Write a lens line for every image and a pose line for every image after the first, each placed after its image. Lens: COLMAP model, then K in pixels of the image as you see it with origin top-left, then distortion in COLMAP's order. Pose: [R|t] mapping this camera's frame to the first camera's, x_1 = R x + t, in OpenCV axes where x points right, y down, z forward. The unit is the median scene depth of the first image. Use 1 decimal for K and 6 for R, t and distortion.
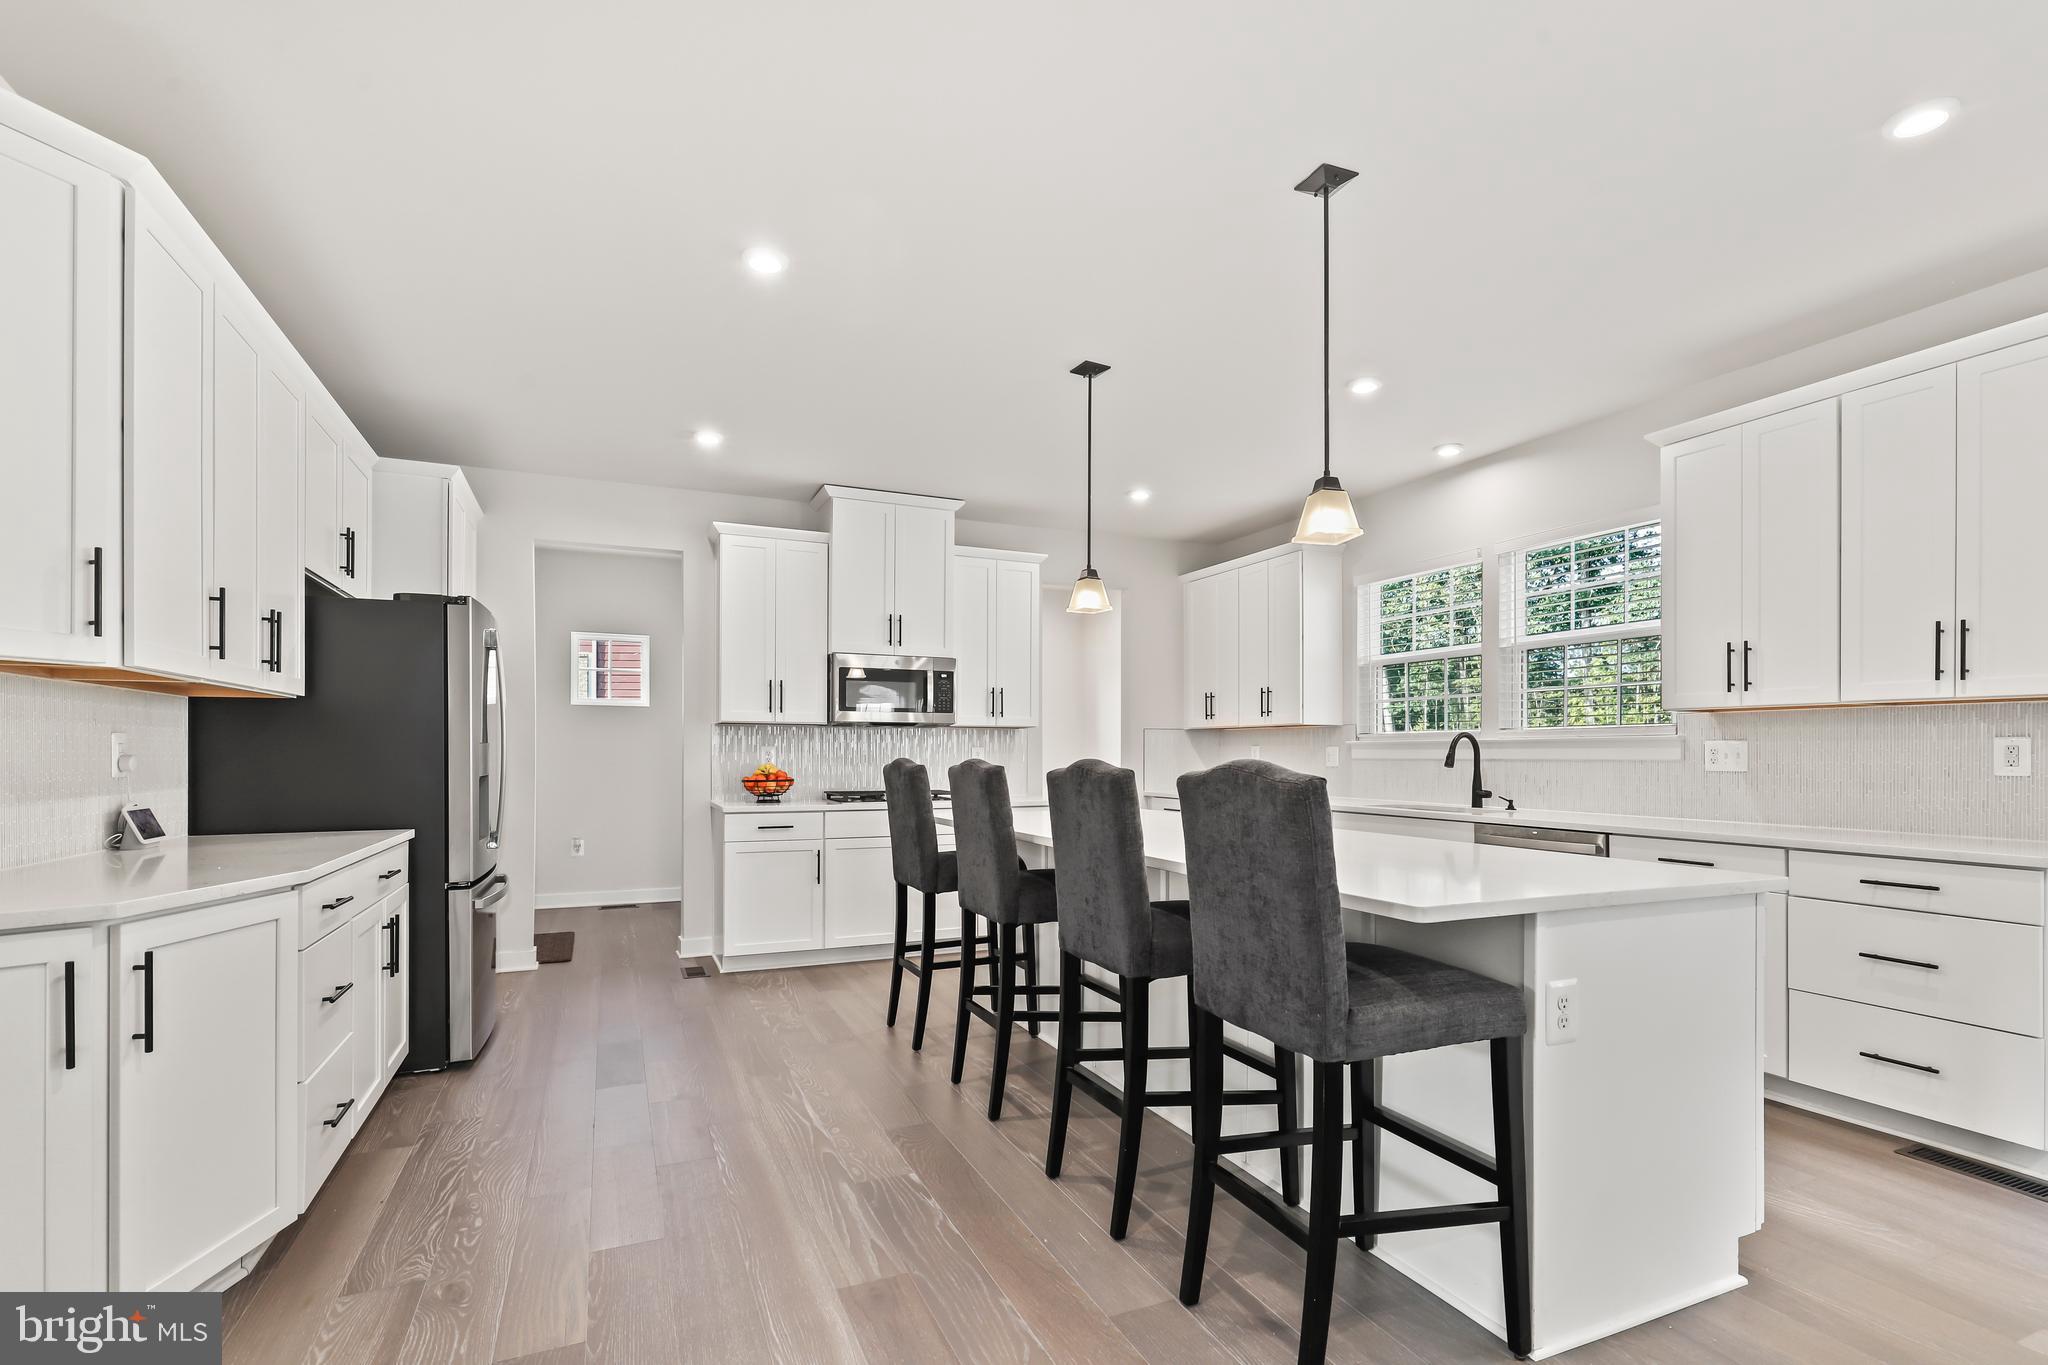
lens RADIAL K [[948.7, 0, 1023.1], [0, 948.7, 751.7], [0, 0, 1]] dist [0.009101, 0.000886]
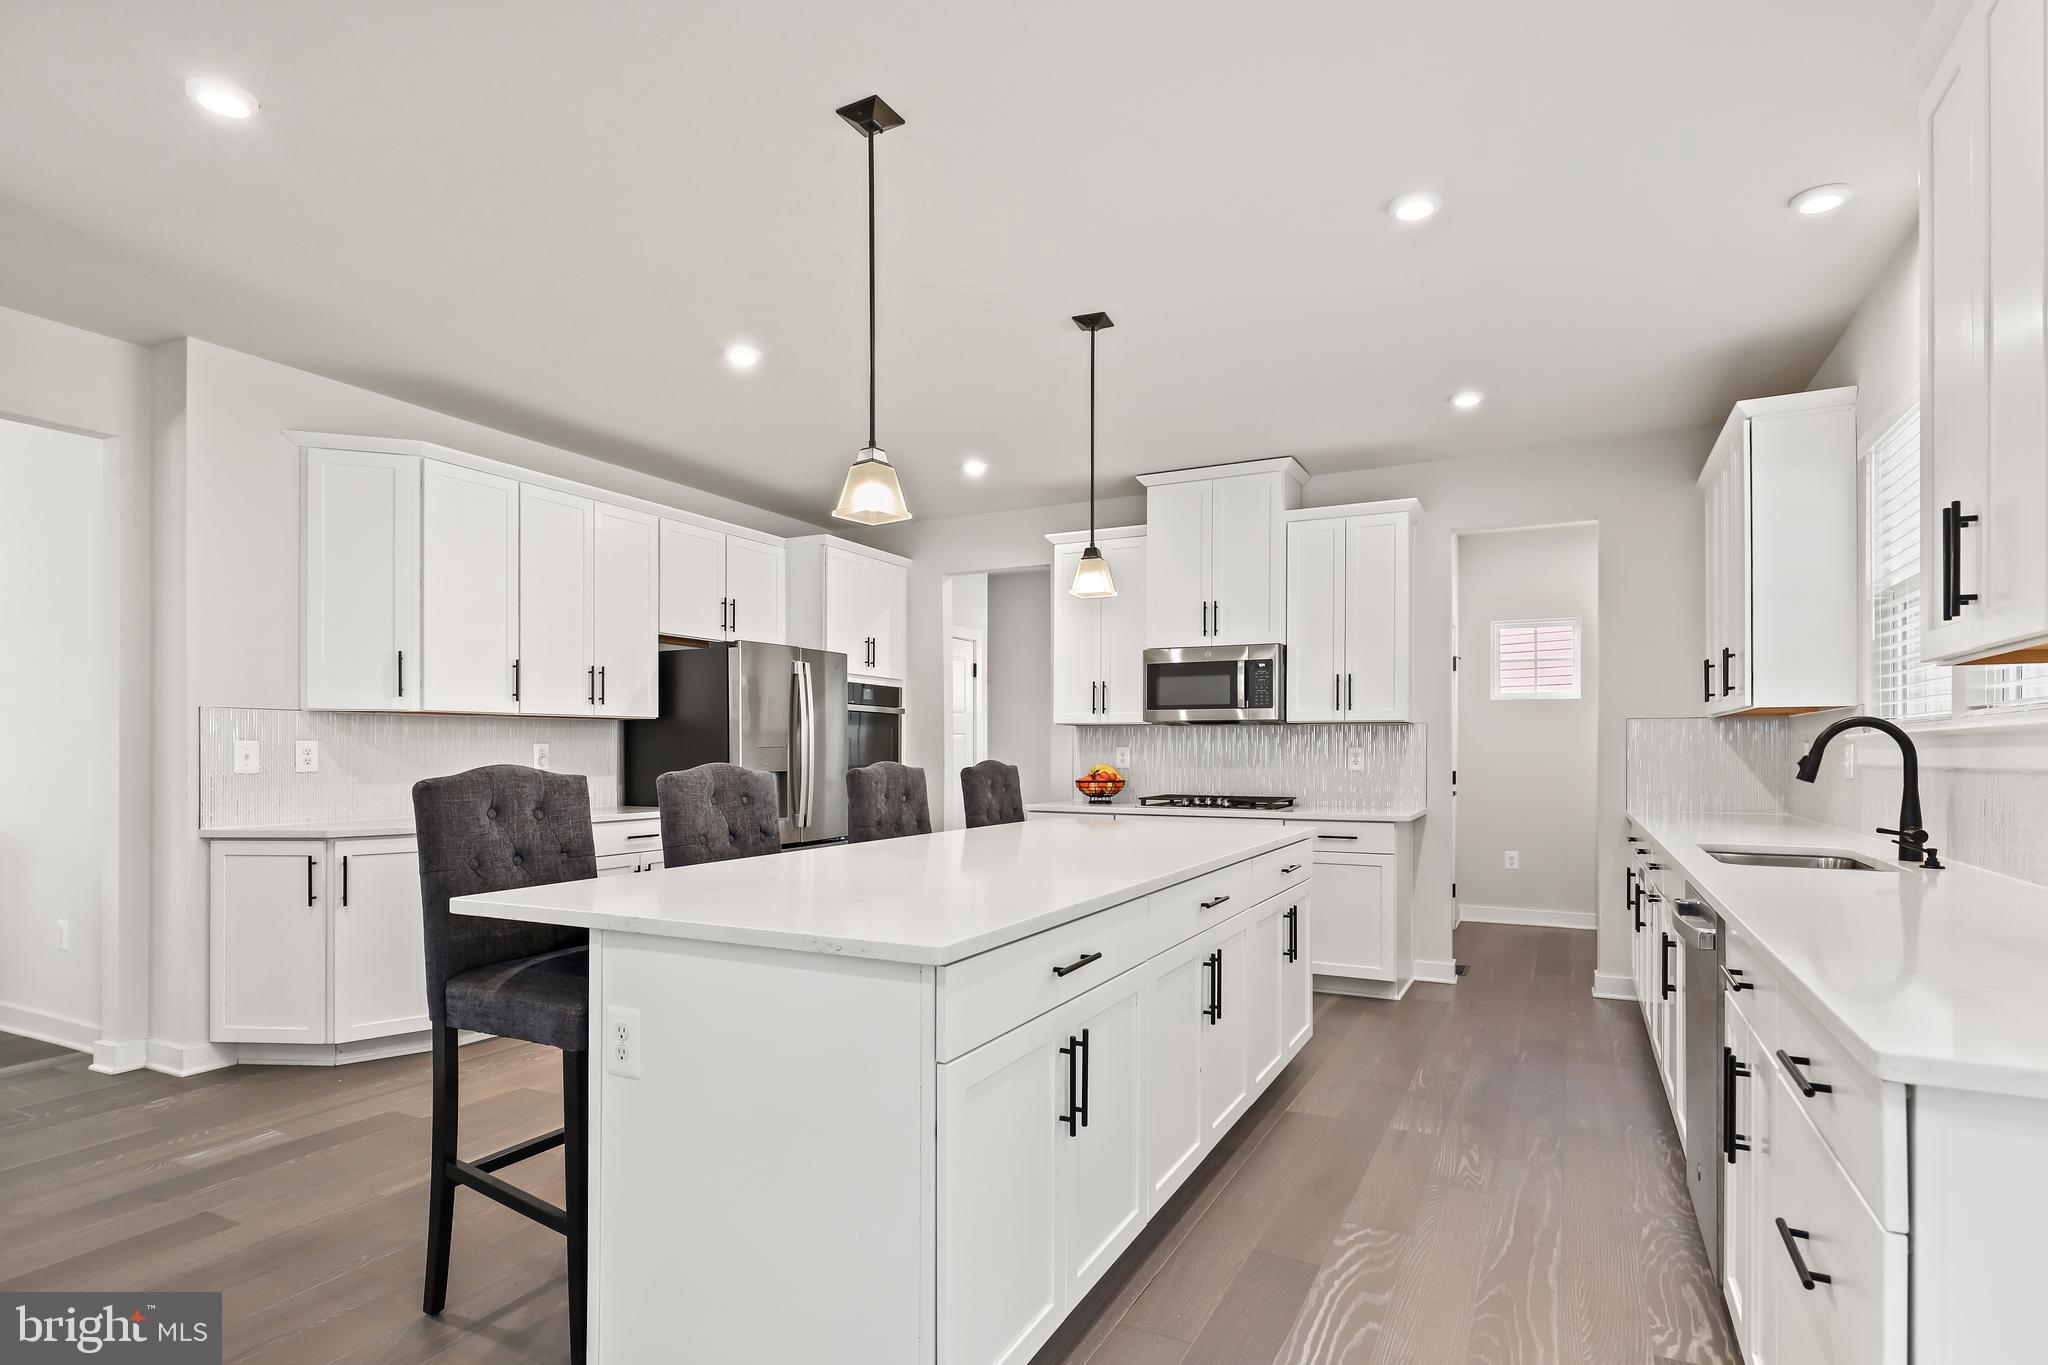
lens RADIAL K [[1065.4, 0, 1021.0], [0, 1065.4, 752.7], [0, 0, 1]] dist [0.006234, 0.000675]
pose [[0.630369, -0.000891, -0.776295, 0.573236], [0.002689, 0.999996, 0.001035, -0.001744], [0.776291, -0.002740, 0.630369, 0.233222]]
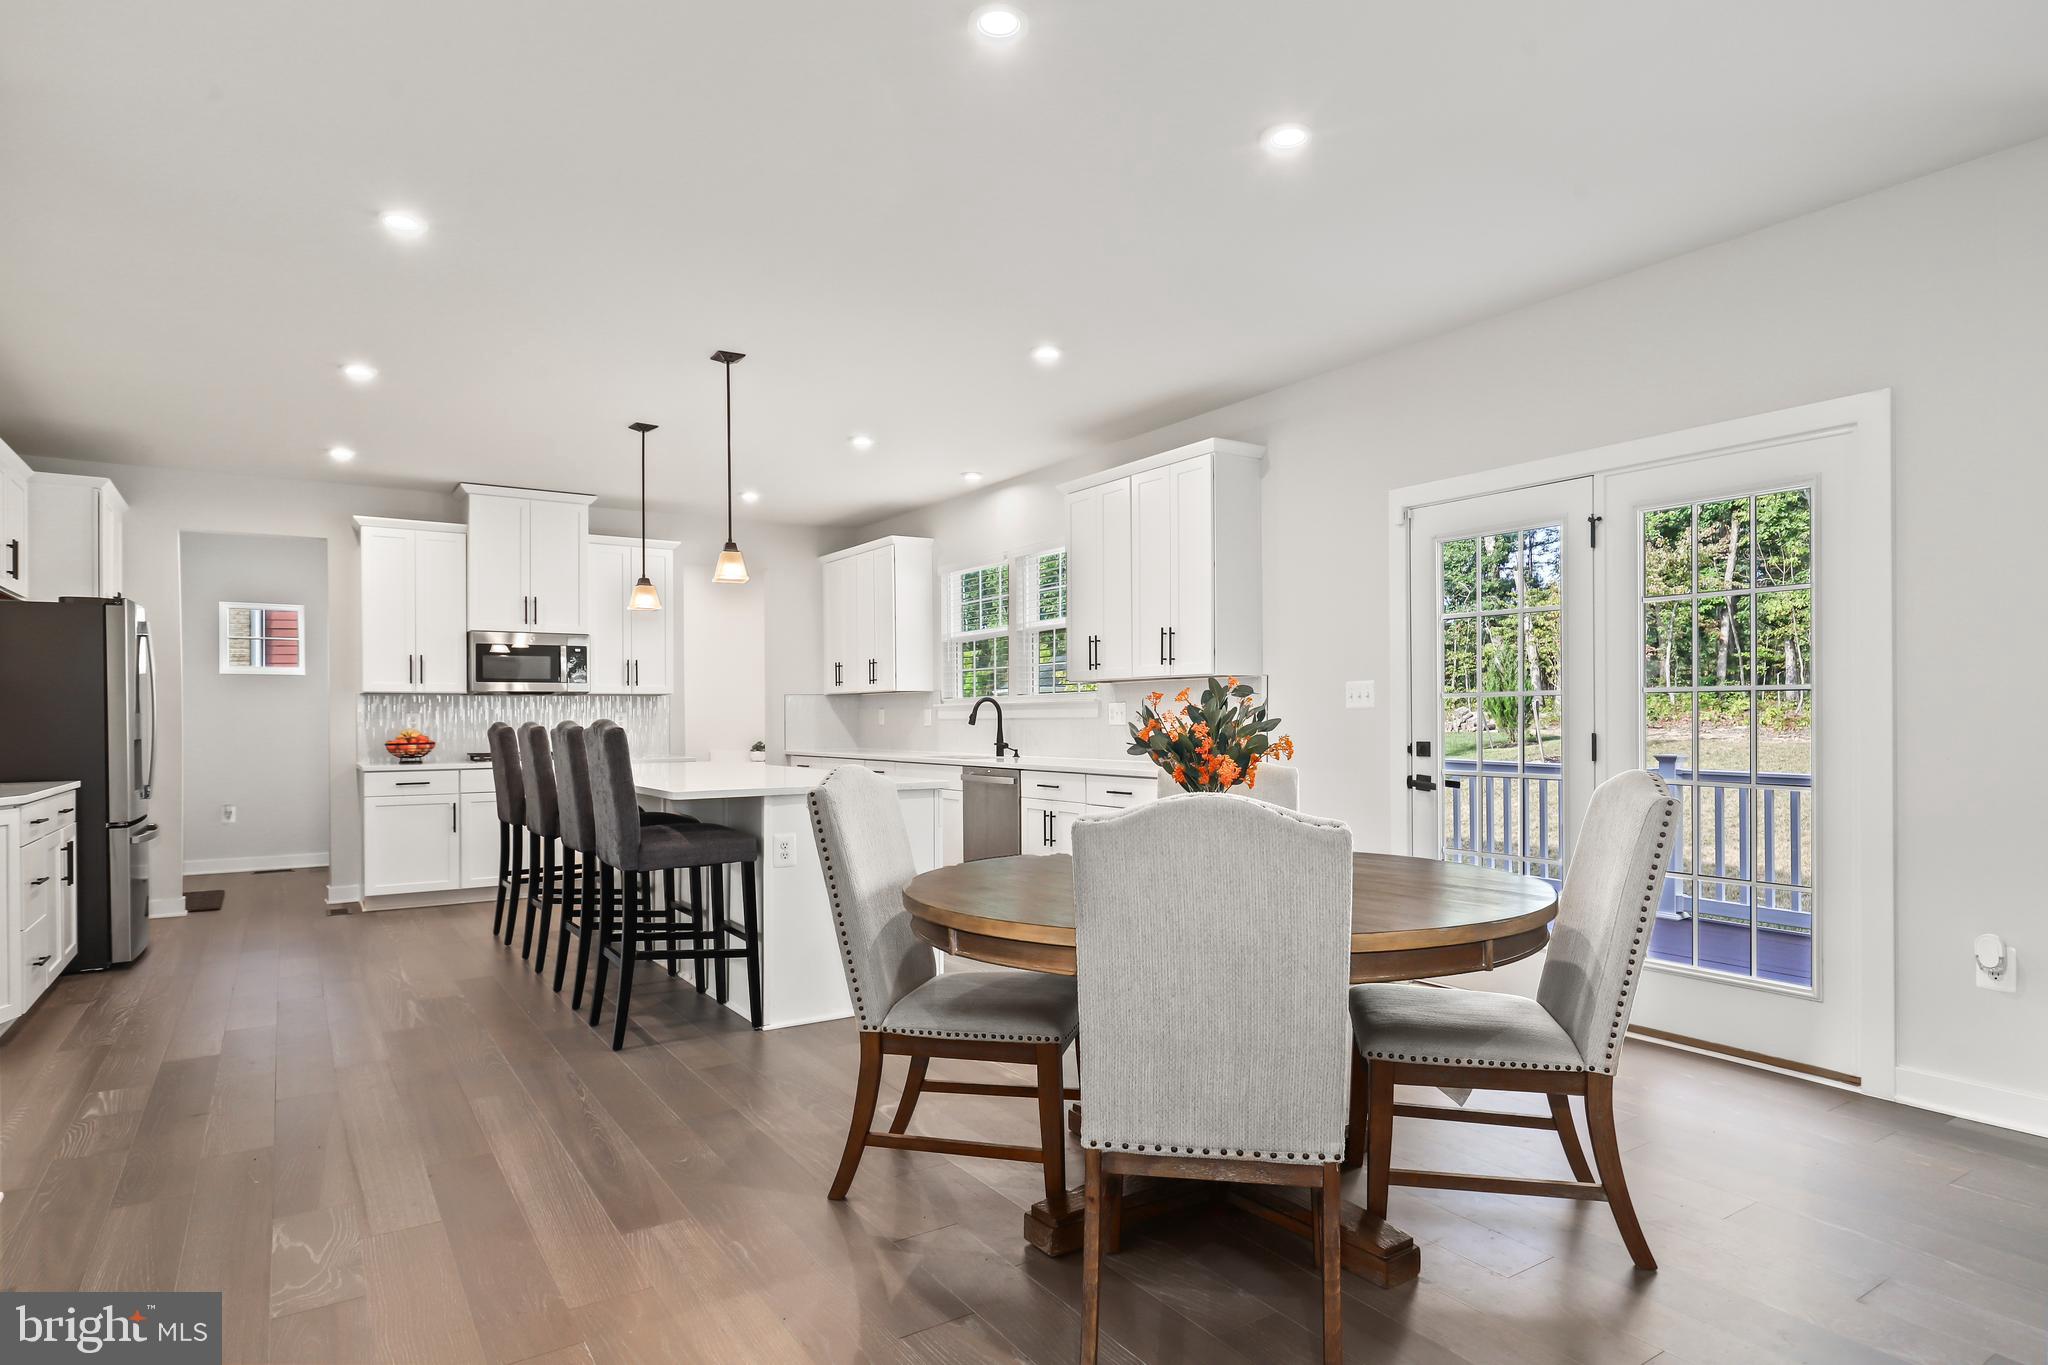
lens RADIAL K [[1140.2, 0, 1018.4], [0, 1140.2, 714.2], [0, 0, 1]] dist [0.007234, -0.001609]
pose [[0.987404, -0.009857, 0.157914, 0.239452], [0.010011, 0.999950, -0.000183, 0.002736], [-0.157904, 0.001761, 0.987453, -0.471381]]
